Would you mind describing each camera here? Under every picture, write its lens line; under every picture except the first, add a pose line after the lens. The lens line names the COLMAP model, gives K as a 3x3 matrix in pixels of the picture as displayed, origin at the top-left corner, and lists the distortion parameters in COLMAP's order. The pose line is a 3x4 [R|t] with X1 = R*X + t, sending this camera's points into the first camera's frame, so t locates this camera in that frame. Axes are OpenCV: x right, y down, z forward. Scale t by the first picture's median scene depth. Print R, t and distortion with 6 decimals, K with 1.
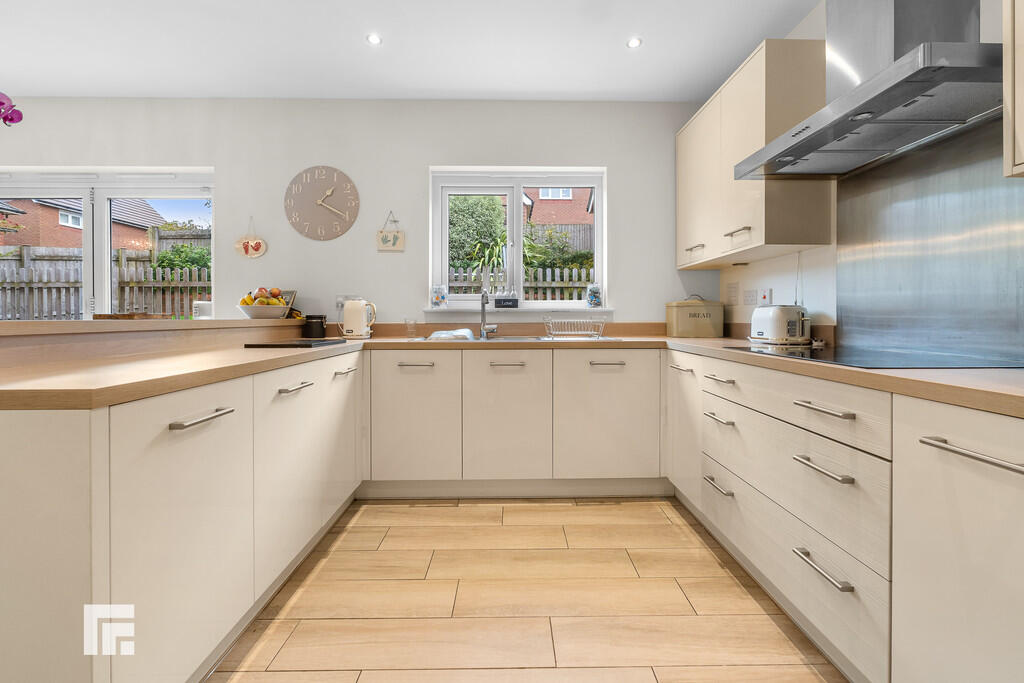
lens RADIAL K [[437.8, 0, 514.4], [0, 437.8, 317.3], [0, 0, 1]] dist [0.000405, 0.000379]
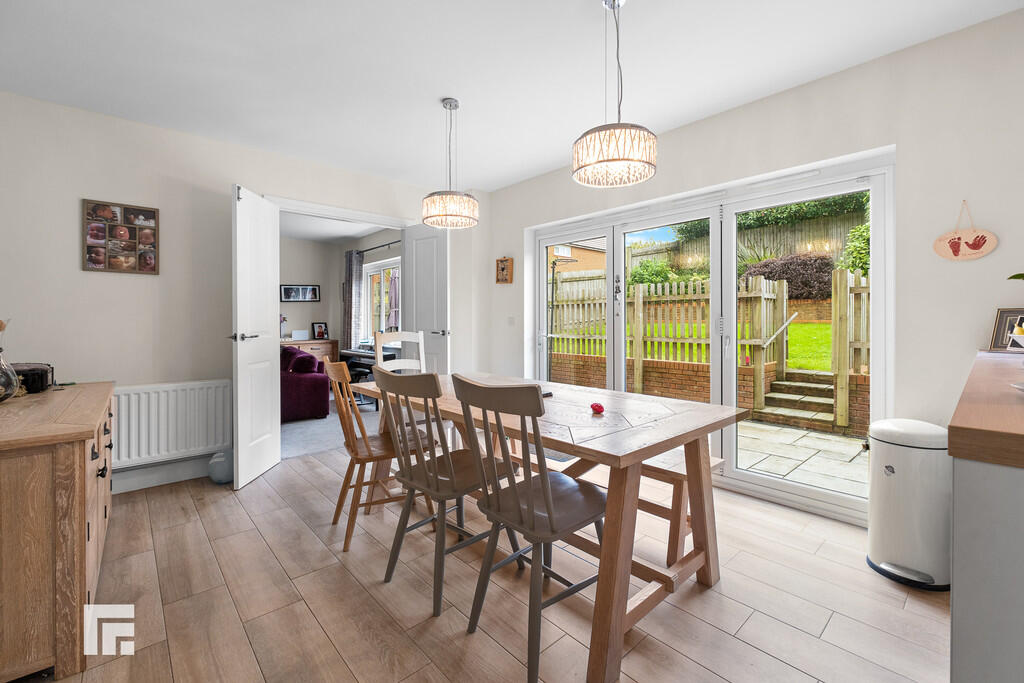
lens RADIAL K [[438.4, 0, 522.6], [0, 438.4, 319.7], [0, 0, 1]] dist [-0.001916, 0.000576]
pose [[0.666565, -0.000720, -0.745447, -0.560608], [-0.001313, 0.999997, -0.002140, -0.039979], [0.745446, 0.002405, 0.666562, 0.022296]]
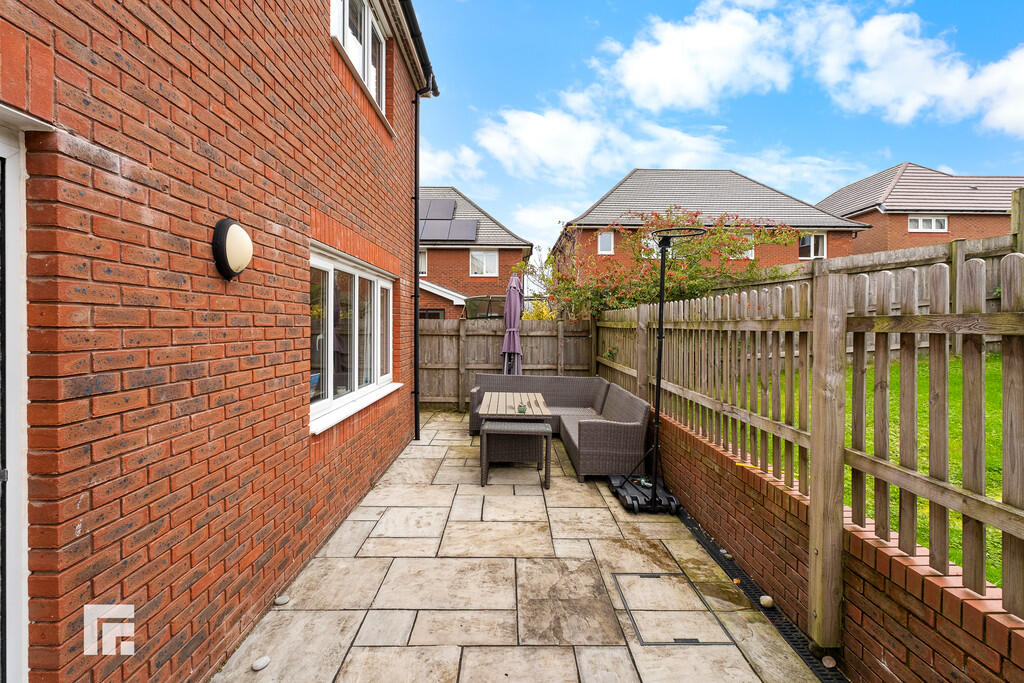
lens RADIAL K [[433.9, 0, 516.4], [0, 433.9, 329.6], [0, 0, 1]] dist [0.000684, 0.000431]
pose [[0.001156, 0.011936, -0.999928, -1.208096], [-0.005512, 0.999914, 0.011930, -0.158213], [0.999984, 0.005498, 0.001221, 1.580093]]
